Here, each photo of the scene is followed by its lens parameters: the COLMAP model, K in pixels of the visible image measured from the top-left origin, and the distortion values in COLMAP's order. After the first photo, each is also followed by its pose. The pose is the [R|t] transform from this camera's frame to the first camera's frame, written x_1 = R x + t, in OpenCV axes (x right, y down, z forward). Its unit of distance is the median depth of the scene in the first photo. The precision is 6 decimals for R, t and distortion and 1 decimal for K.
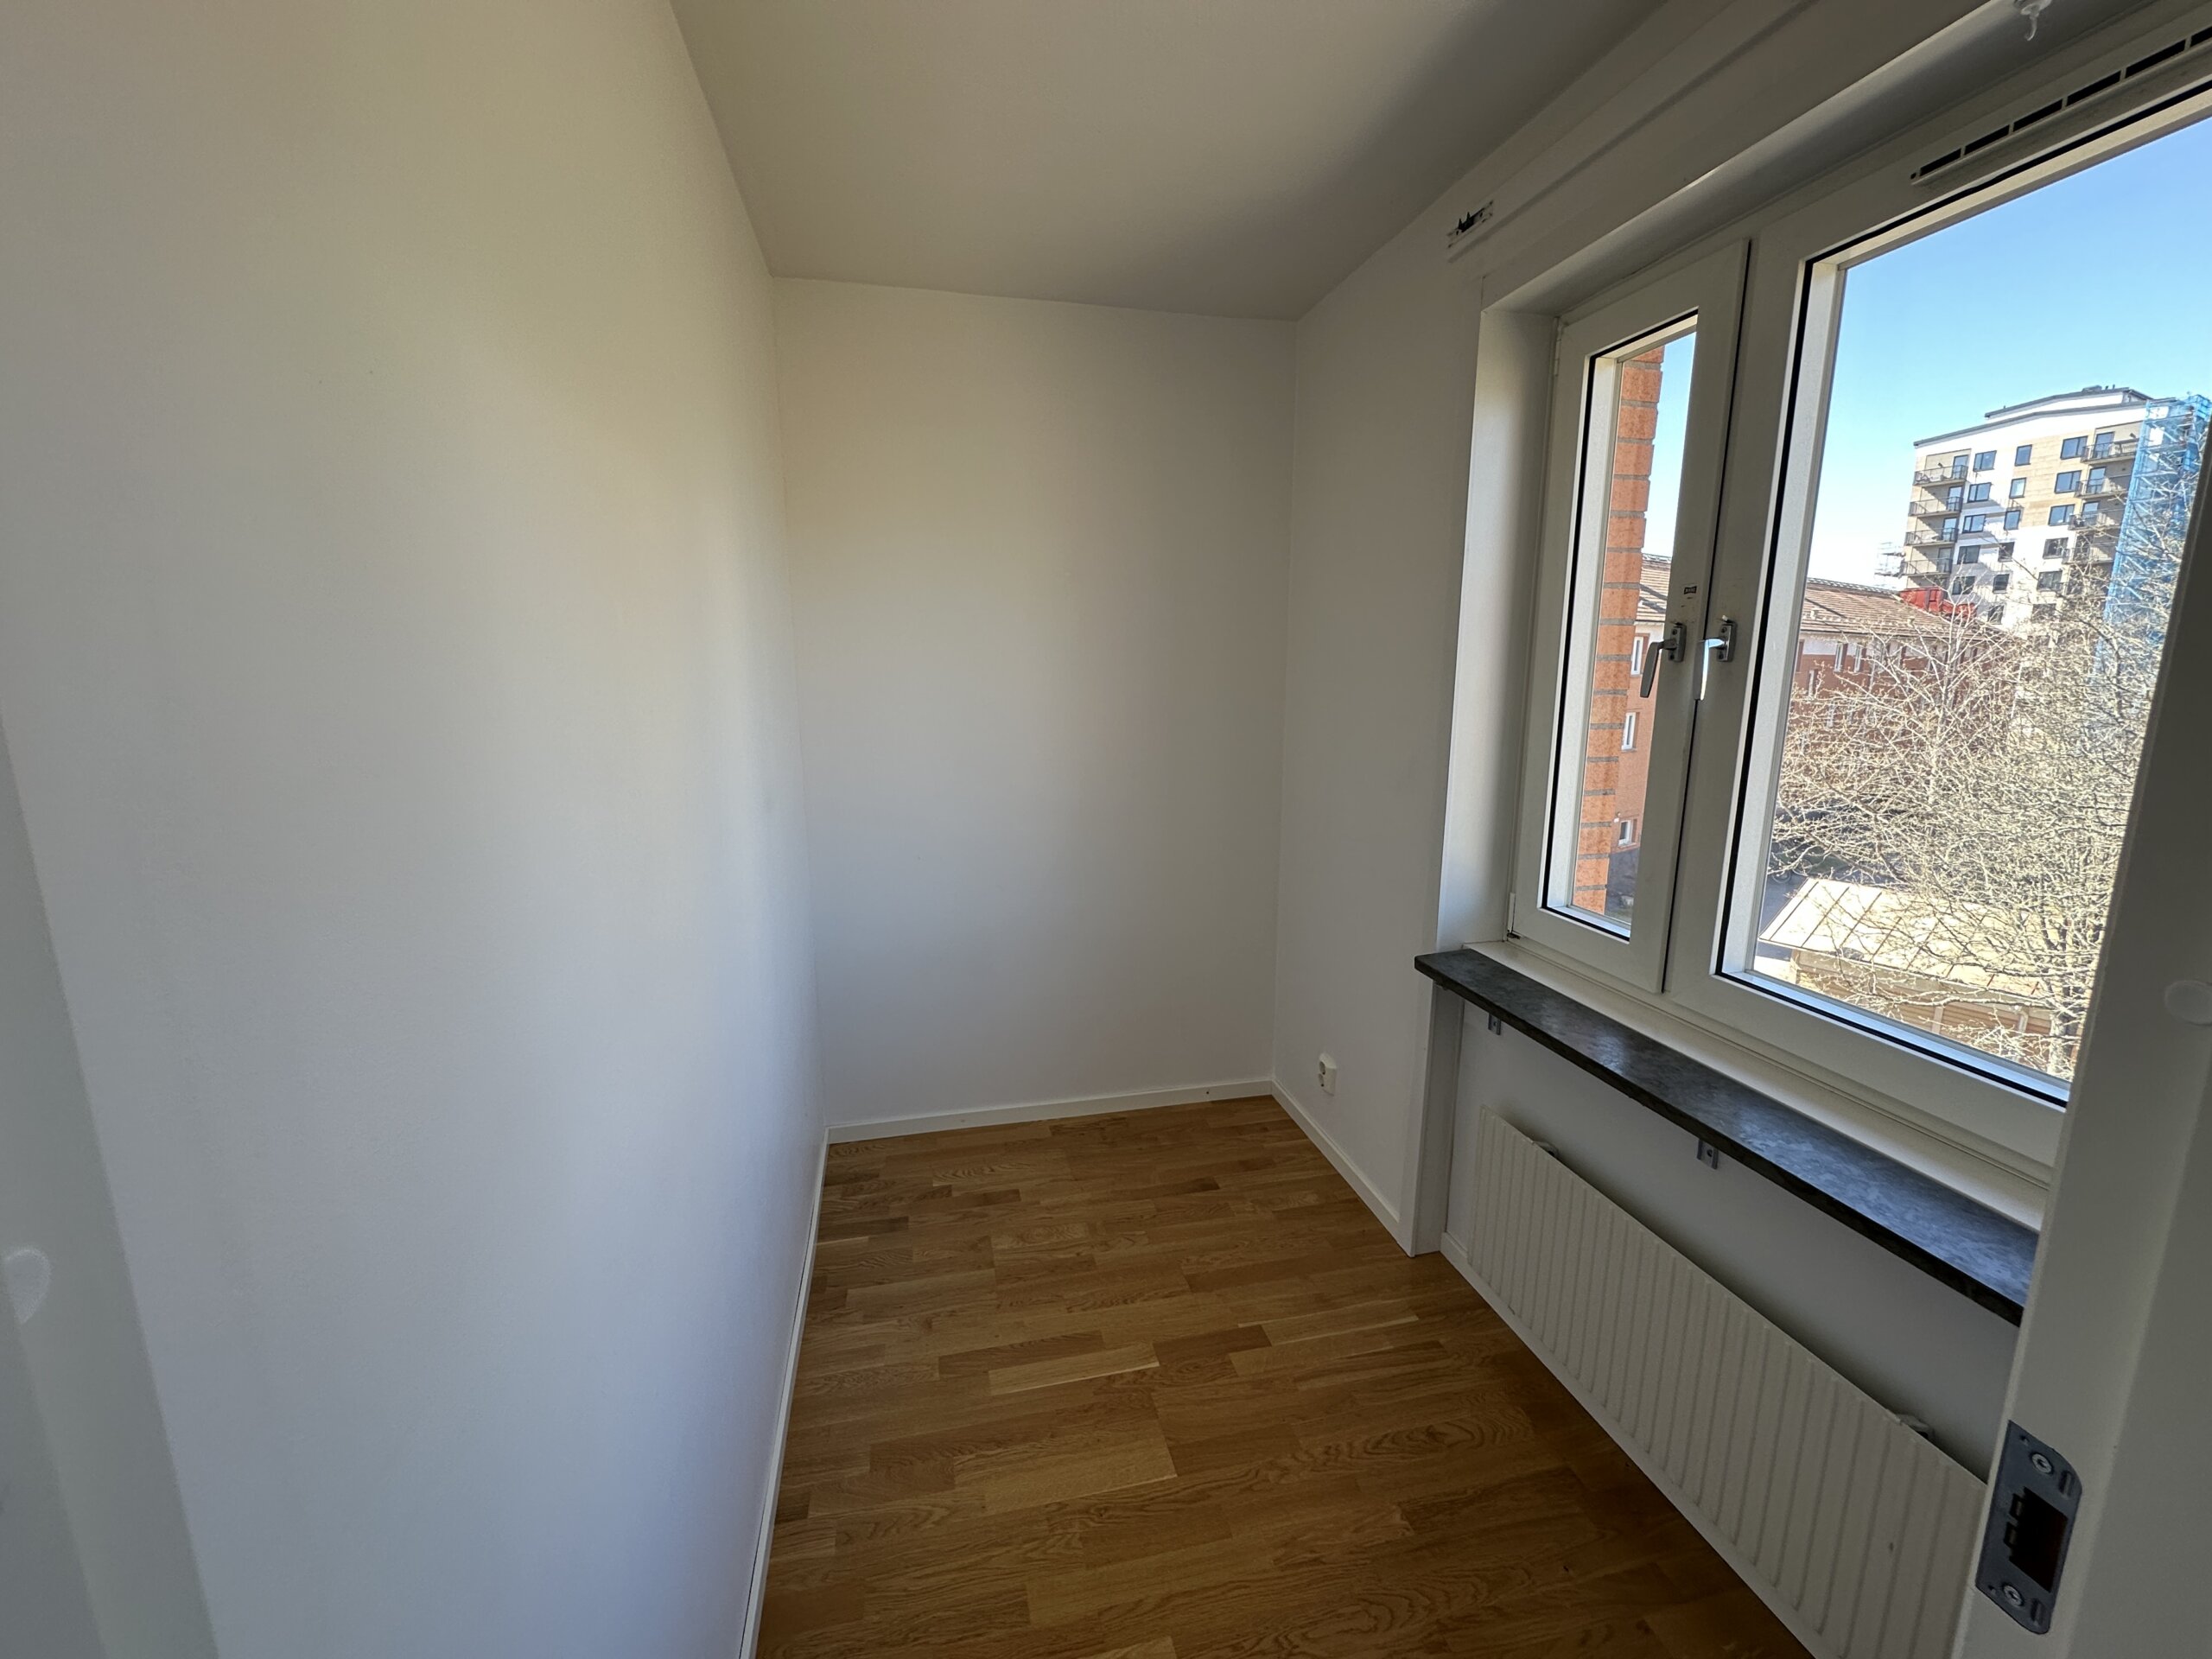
lens RADIAL K [[883.7, 0, 1108.5], [0, 883.7, 827.9], [0, 0, 1]] dist [-0.000197, 0.000580]
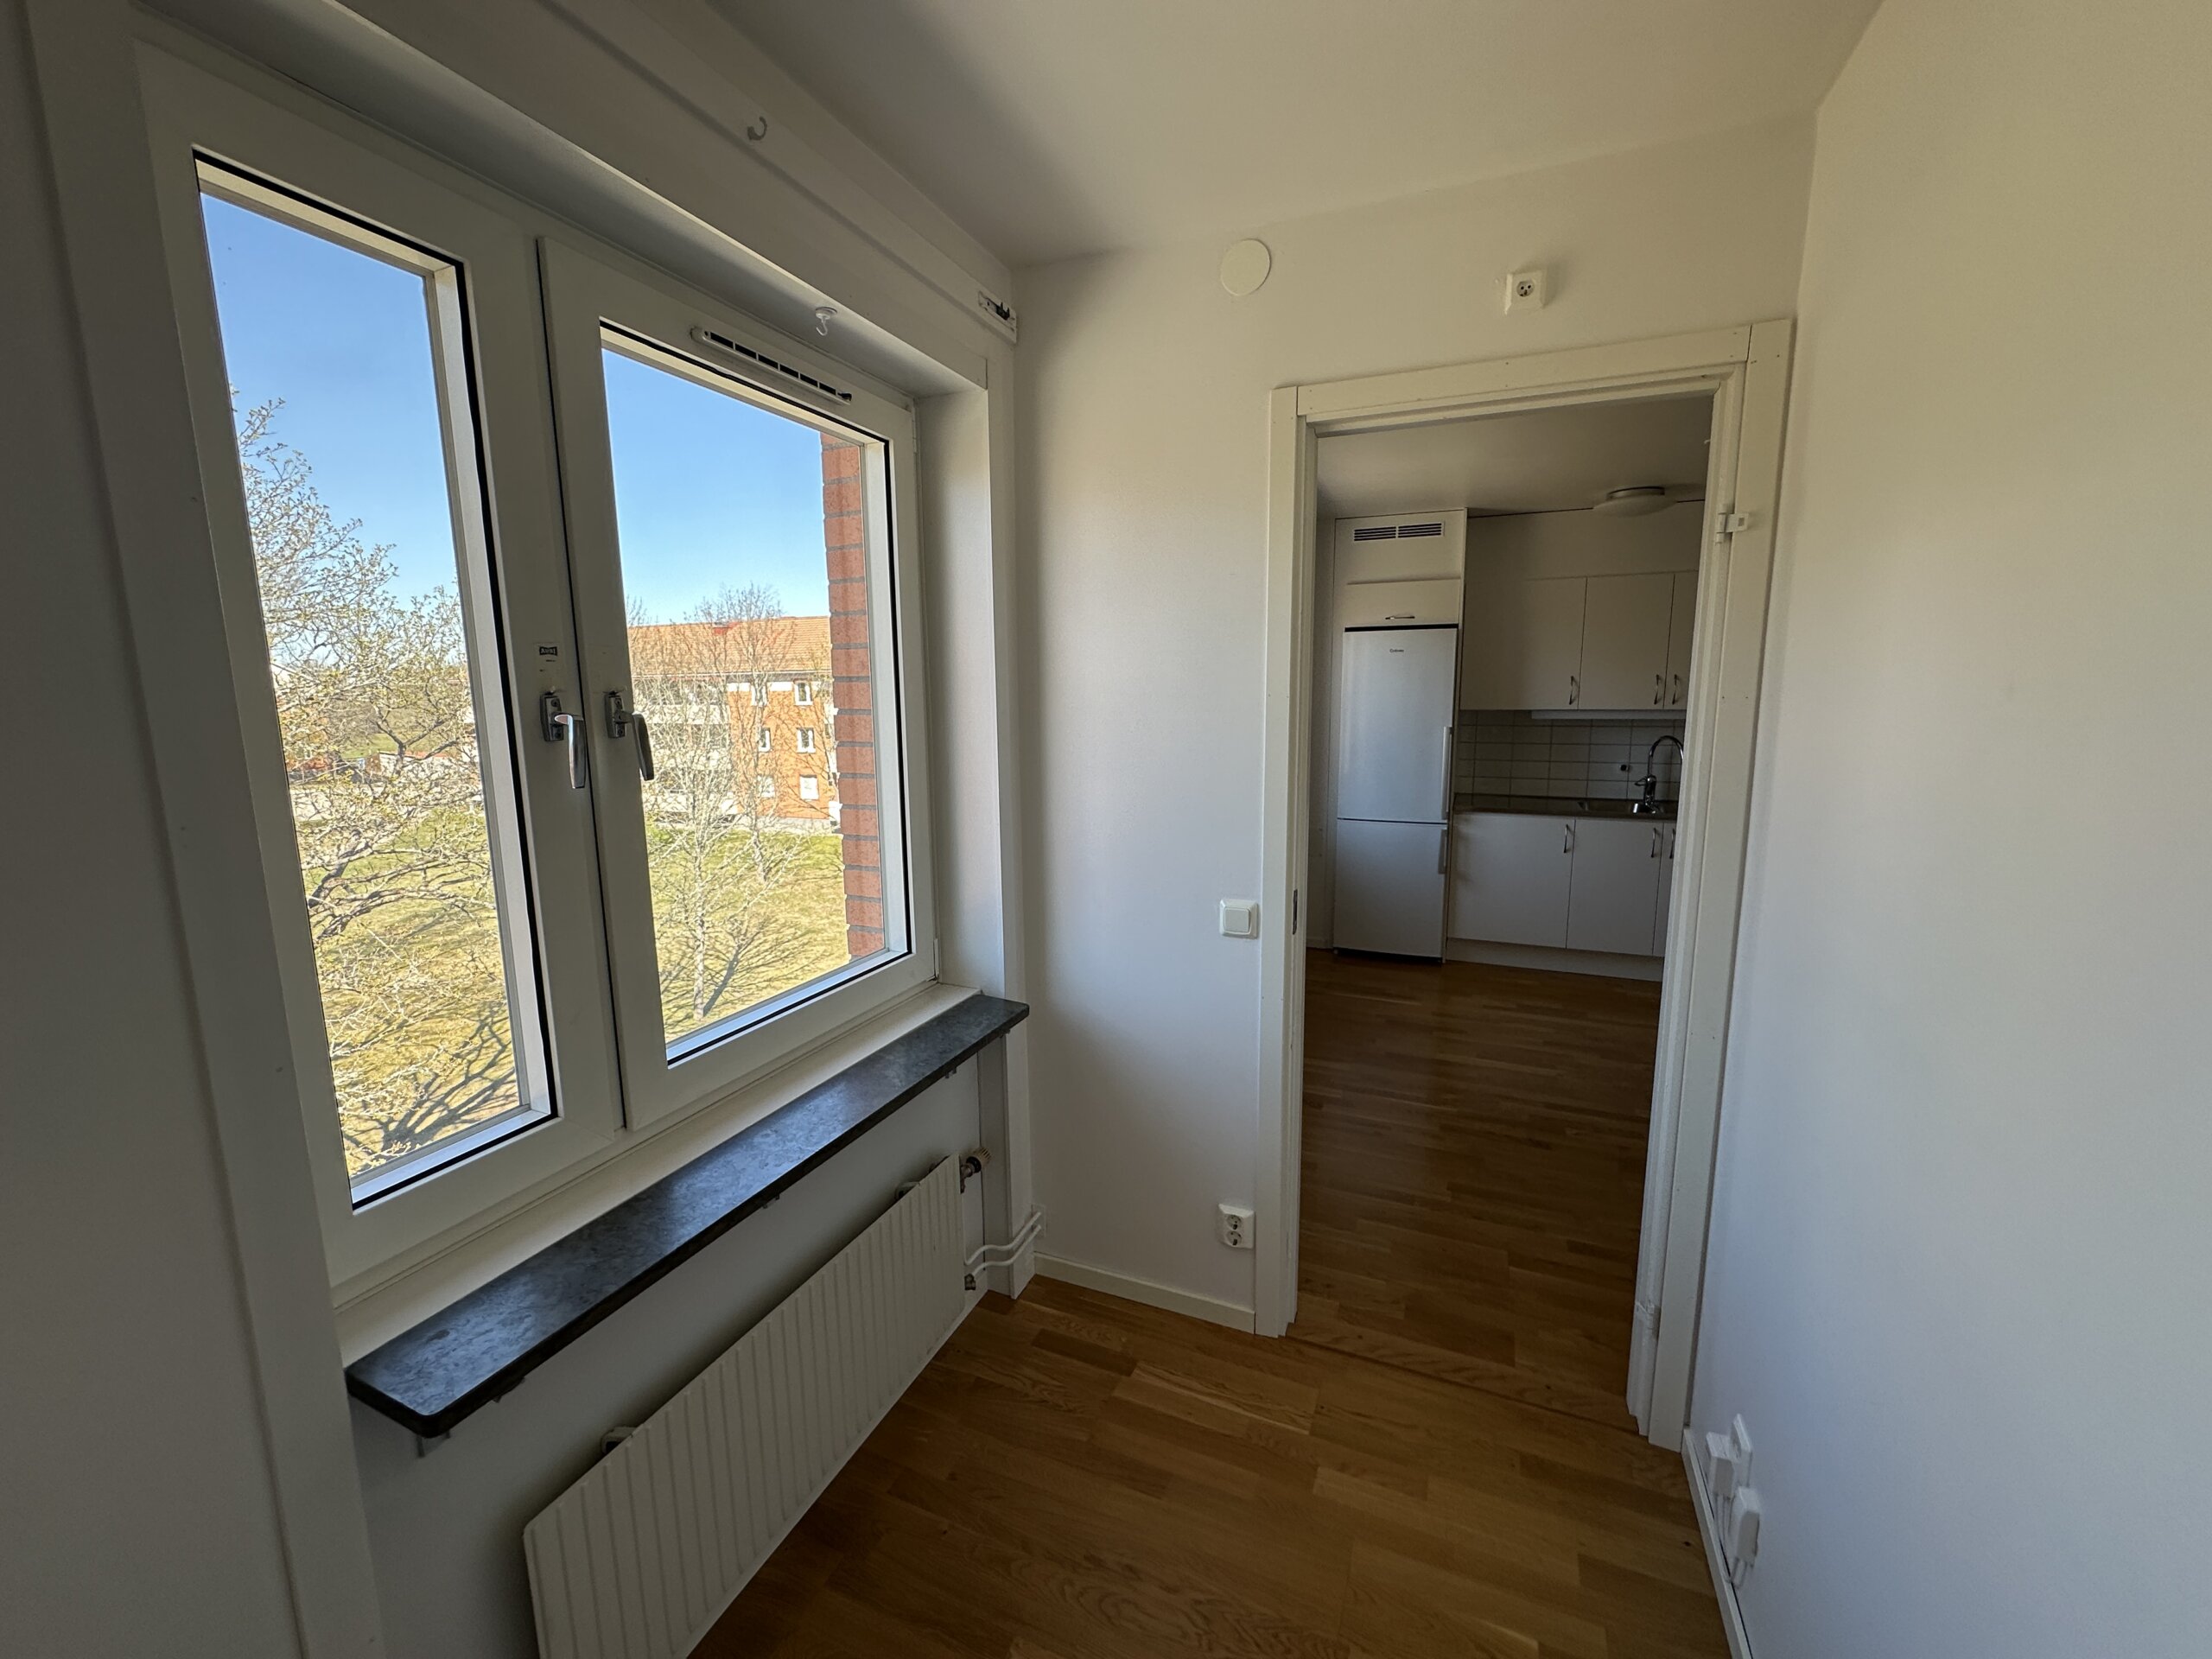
lens RADIAL K [[883.7, 0, 1108.5], [0, 883.7, 827.9], [0, 0, 1]] dist [-0.000197, 0.000580]
pose [[-0.817908, -0.073084, 0.570689, -0.232463], [0.126563, 0.944749, 0.302376, -0.325572], [-0.561256, 0.319544, -0.763468, 1.514965]]
